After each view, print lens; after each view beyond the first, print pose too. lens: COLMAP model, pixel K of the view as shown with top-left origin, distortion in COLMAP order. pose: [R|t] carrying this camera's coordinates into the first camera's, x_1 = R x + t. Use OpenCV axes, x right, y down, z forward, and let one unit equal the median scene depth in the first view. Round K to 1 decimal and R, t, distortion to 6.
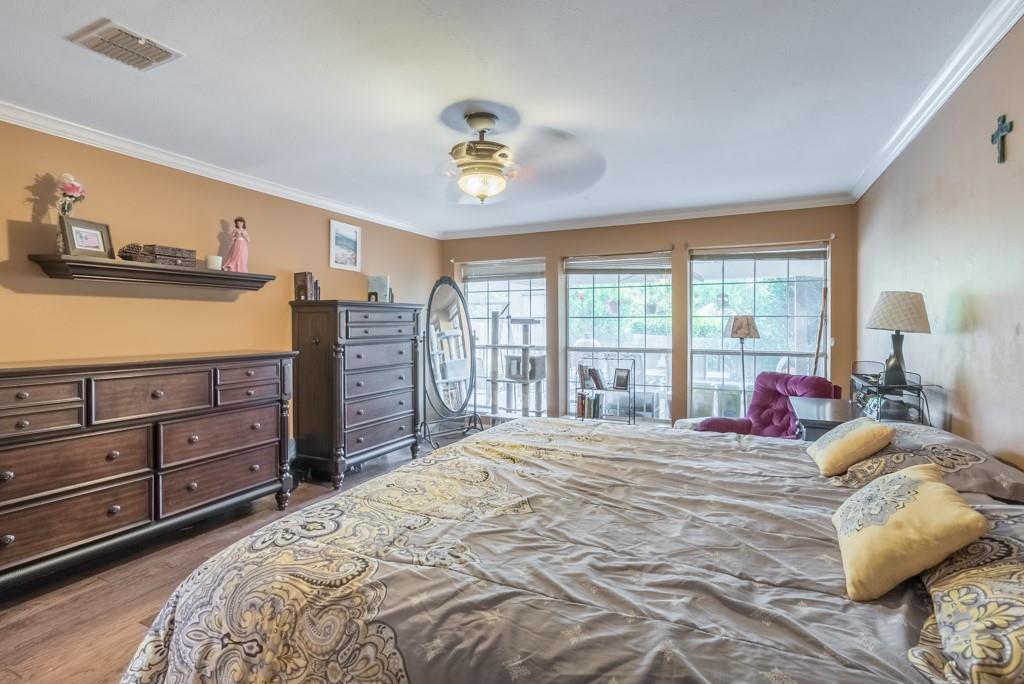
lens RADIAL K [[464.1, 0, 512.0], [0, 464.1, 342.0], [0, 0, 1]] dist [0.000186, -0.000103]
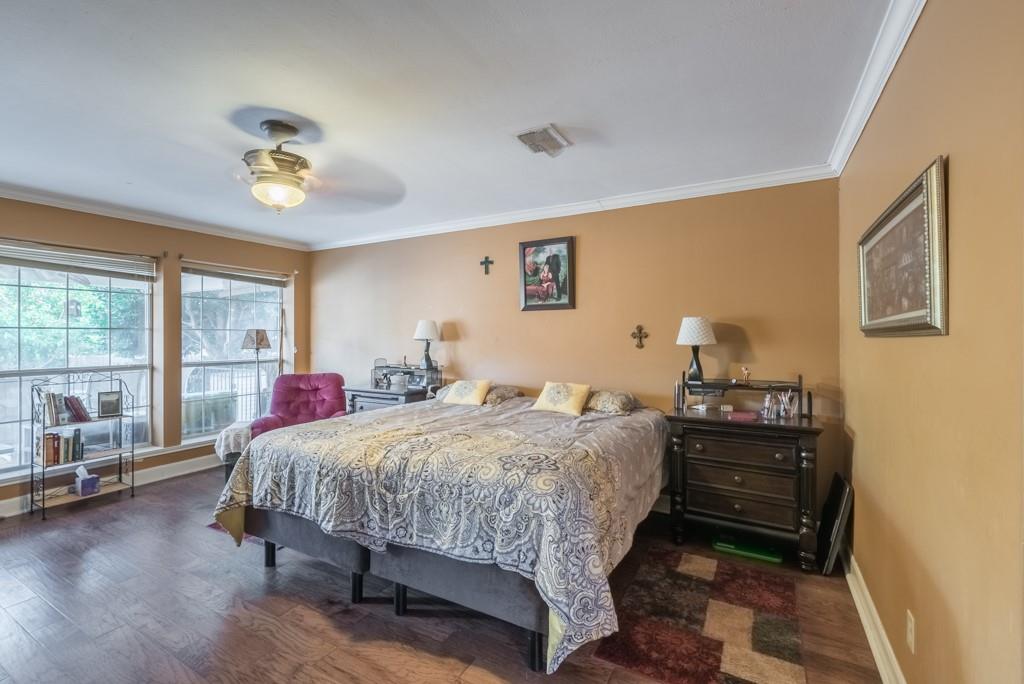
lens RADIAL K [[444.8, 0, 521.4], [0, 444.8, 338.5], [0, 0, 1]] dist [-0.000856, -0.000060]
pose [[0.074196, -0.004094, 0.997235, -0.584877], [0.039374, 0.999224, 0.001172, -0.009535], [-0.996466, 0.039178, 0.074300, 0.264417]]
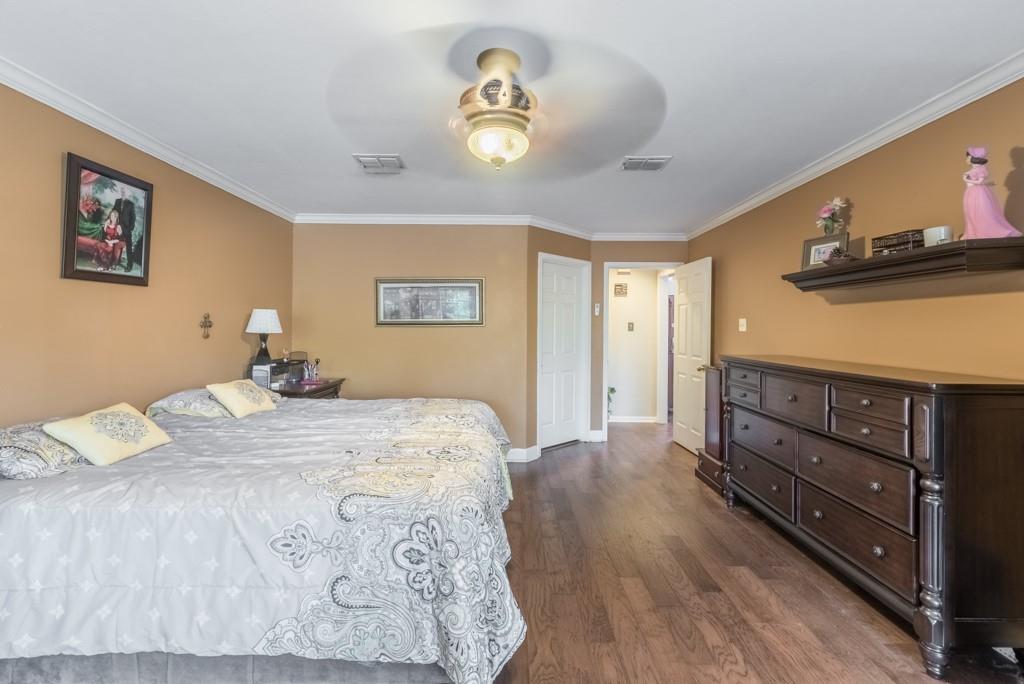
lens RADIAL K [[457.0, 0, 509.3], [0, 457.0, 322.0], [0, 0, 1]] dist [-0.000759, -0.000209]
pose [[-0.909219, -0.007492, -0.416252, 0.137726], [-0.019330, 0.999519, 0.024232, -0.039995], [0.415870, 0.030078, -0.908926, 1.054283]]
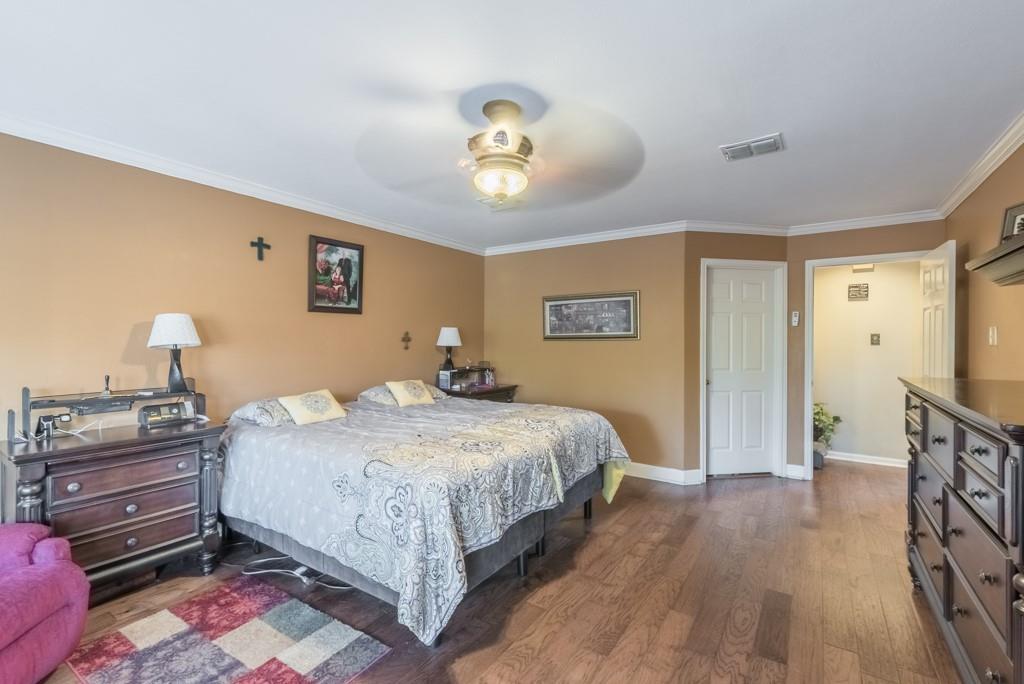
lens RADIAL K [[454.2, 0, 499.9], [0, 454.2, 334.4], [0, 0, 1]] dist [-0.001211, 0.000057]
pose [[-0.984675, 0.003243, 0.174370, -0.128937], [0.007562, 0.999681, 0.024109, -0.042965], [-0.174236, 0.025058, -0.984385, 1.148222]]
